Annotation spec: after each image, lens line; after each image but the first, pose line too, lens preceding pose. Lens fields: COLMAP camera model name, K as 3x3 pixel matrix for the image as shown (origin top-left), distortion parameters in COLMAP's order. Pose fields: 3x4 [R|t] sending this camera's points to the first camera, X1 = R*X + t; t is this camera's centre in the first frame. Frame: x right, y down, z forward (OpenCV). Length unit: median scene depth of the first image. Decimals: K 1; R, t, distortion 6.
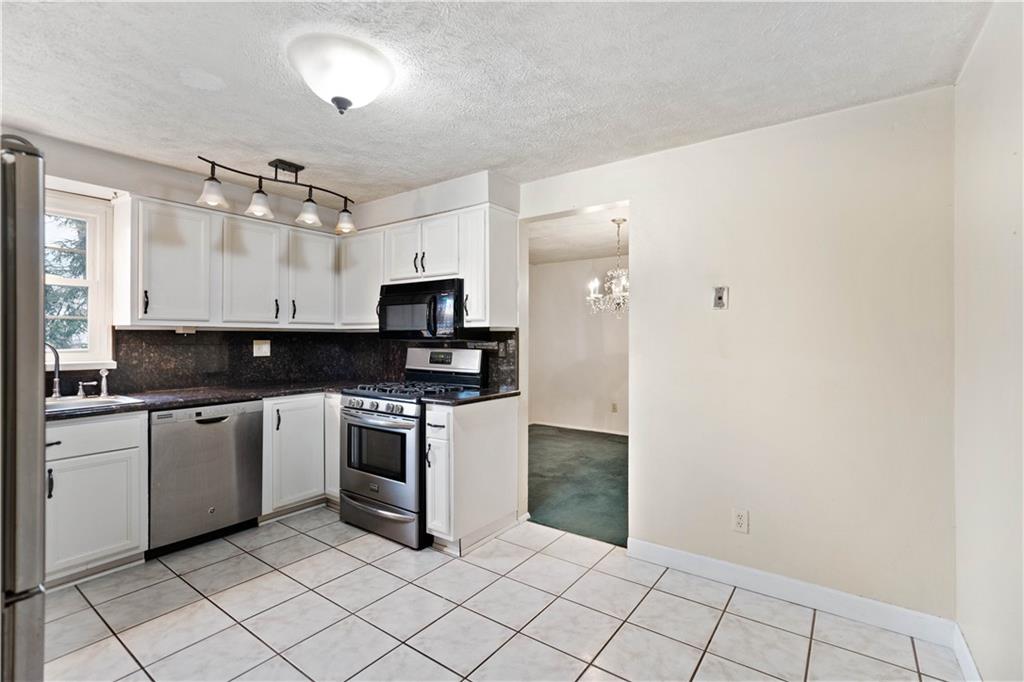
lens RADIAL K [[464.1, 0, 510.3], [0, 464.1, 335.1], [0, 0, 1]] dist [-0.002213, 0.000147]
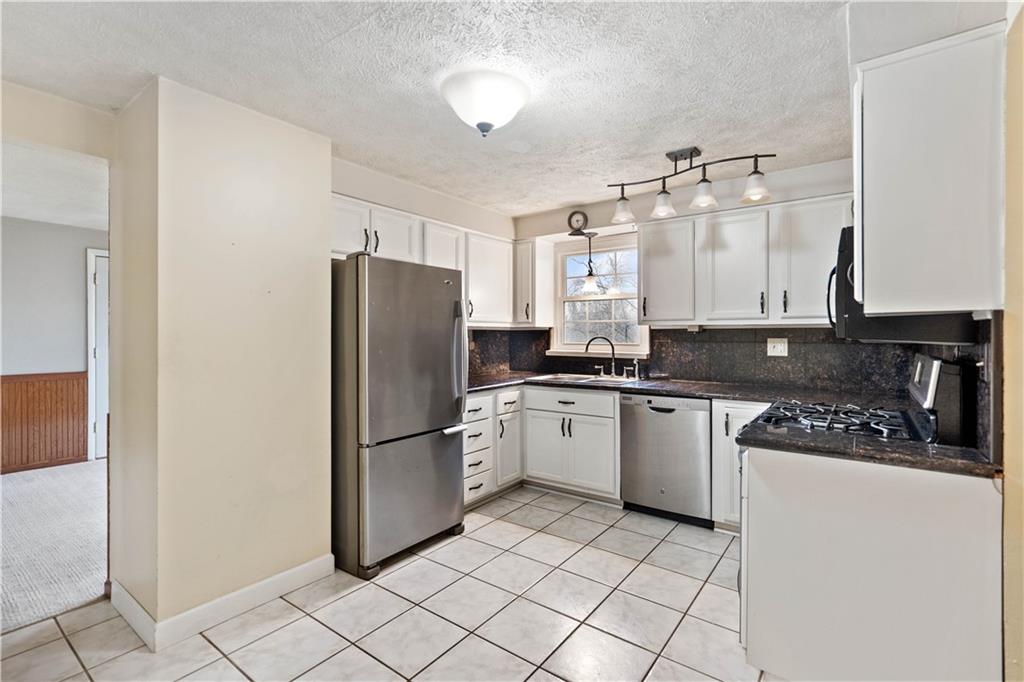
lens RADIAL K [[464.1, 0, 513.6], [0, 464.1, 337.8], [0, 0, 1]] dist [-0.002213, 0.000147]
pose [[-0.005846, 0.006052, -0.999965, 0.457219], [0.004722, 0.999971, 0.006024, 0.003084], [0.999972, -0.004687, -0.005875, 0.638687]]
